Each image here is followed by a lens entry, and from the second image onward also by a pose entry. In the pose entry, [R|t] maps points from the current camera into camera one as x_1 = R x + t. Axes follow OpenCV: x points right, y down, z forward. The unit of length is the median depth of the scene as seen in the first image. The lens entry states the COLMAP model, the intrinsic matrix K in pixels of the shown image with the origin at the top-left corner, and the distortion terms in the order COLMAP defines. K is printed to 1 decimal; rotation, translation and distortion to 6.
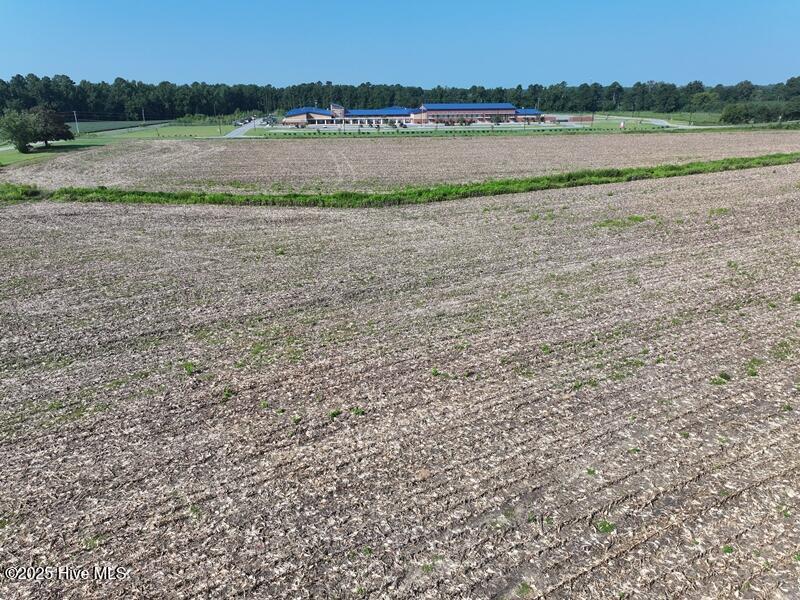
lens RADIAL K [[564.5, 0, 404.9], [0, 564.5, 288.6], [0, 0, 1]] dist [-0.000597, 0.016008]
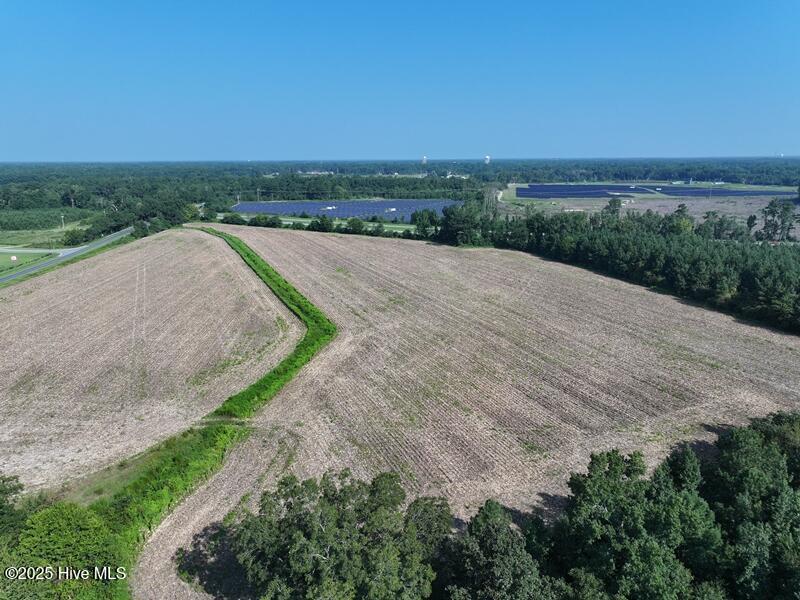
lens RADIAL K [[564.5, 0, 401.0], [0, 564.5, 298.7], [0, 0, 1]] dist [-0.000597, 0.016008]
pose [[0.064706, -0.235838, 0.969636, -3.217336], [0.331938, 0.921427, 0.201962, -0.977826], [-0.941079, 0.308791, 0.137906, 0.905127]]
